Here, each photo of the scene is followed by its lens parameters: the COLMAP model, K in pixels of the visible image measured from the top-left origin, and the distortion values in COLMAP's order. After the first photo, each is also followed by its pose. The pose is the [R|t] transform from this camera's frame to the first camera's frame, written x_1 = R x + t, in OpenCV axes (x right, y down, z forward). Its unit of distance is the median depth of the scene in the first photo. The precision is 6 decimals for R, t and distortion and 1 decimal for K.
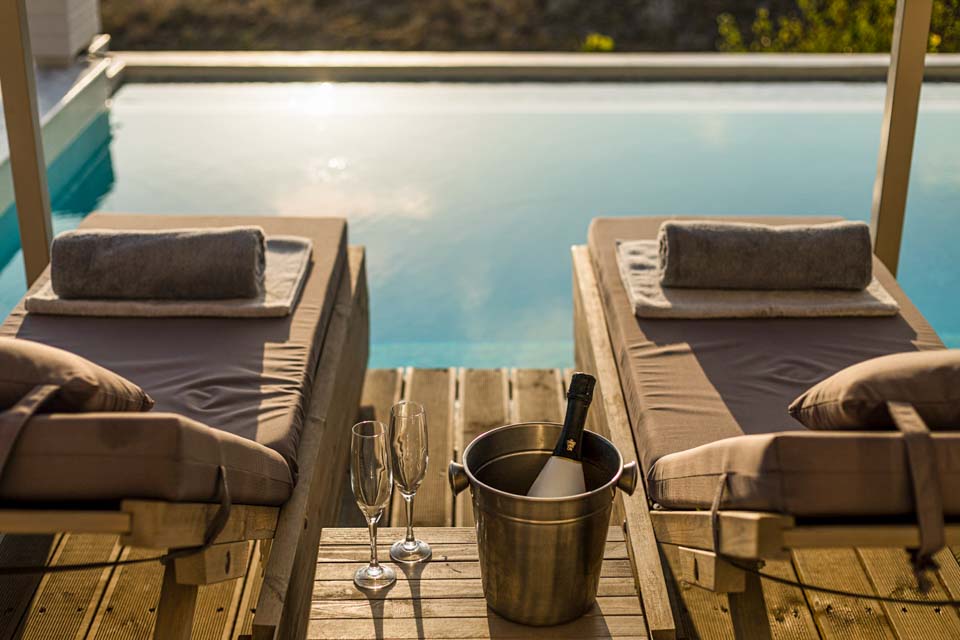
lens RADIAL K [[1396.4, 0, 480.0], [0, 1396.4, 320.0], [0, 0, 1]] dist [0.035066, -0.001120]
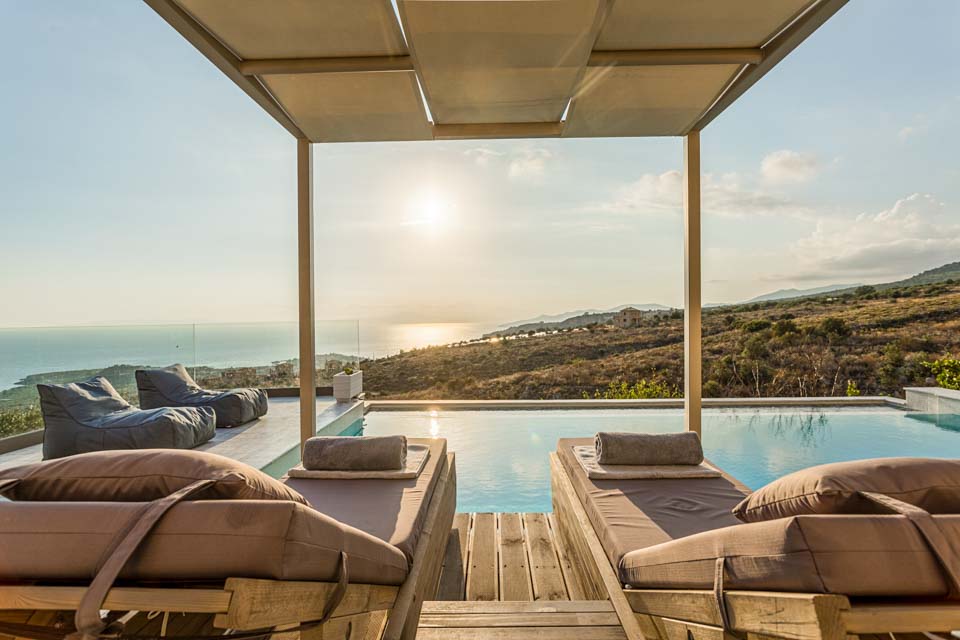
lens RADIAL K [[466.3, 0, 480.0], [0, 466.3, 320.0], [0, 0, 1]] dist [-0.006966, -0.000045]
pose [[0.999375, -0.014983, -0.032027, -0.019932], [0.001778, 0.925930, -0.377690, 0.039868], [0.035313, 0.377397, 0.925378, 0.298437]]
